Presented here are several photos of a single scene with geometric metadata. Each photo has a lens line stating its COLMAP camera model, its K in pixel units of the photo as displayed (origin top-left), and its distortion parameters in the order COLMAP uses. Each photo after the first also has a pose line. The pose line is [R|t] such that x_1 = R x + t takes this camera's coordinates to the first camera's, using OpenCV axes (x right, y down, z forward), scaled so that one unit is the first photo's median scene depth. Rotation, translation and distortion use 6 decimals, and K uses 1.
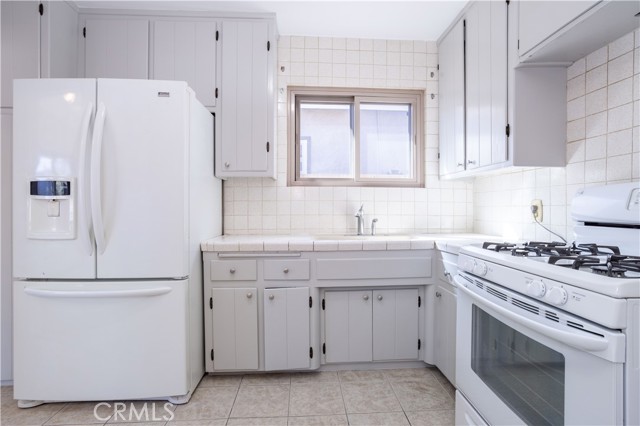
lens RADIAL K [[317.9, 0, 319.7], [0, 317.9, 208.9], [0, 0, 1]] dist [-0.054161, 0.027976]
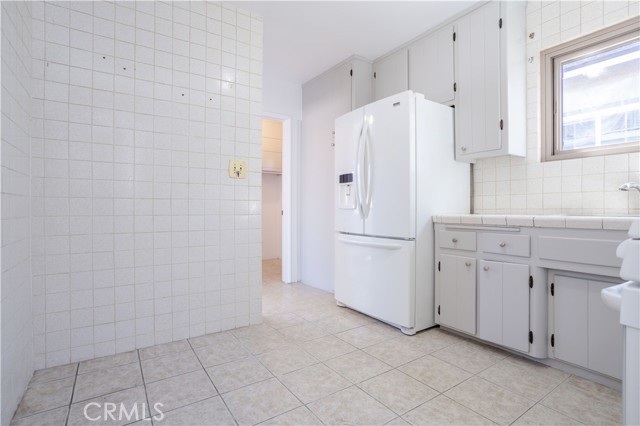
lens RADIAL K [[317.9, 0, 319.7], [0, 317.9, 208.9], [0, 0, 1]] dist [-0.054161, 0.027976]
pose [[0.506914, -0.000225, -0.861997, 0.450028], [-0.002189, 0.999996, -0.001548, 0.084490], [0.861994, 0.002672, 0.506911, 0.002976]]
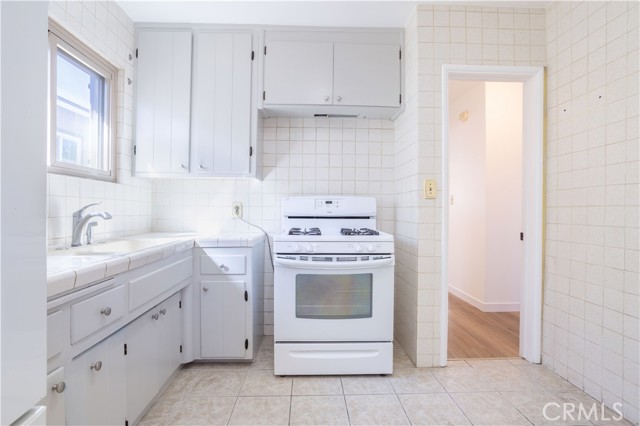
lens RADIAL K [[317.9, 0, 319.7], [0, 317.9, 208.9], [0, 0, 1]] dist [-0.054161, 0.027976]
pose [[0.017422, 0.001180, 0.999848, -0.679980], [-0.002416, 0.999996, -0.001138, 0.001693], [-0.999845, -0.002395, 0.017425, 0.590647]]
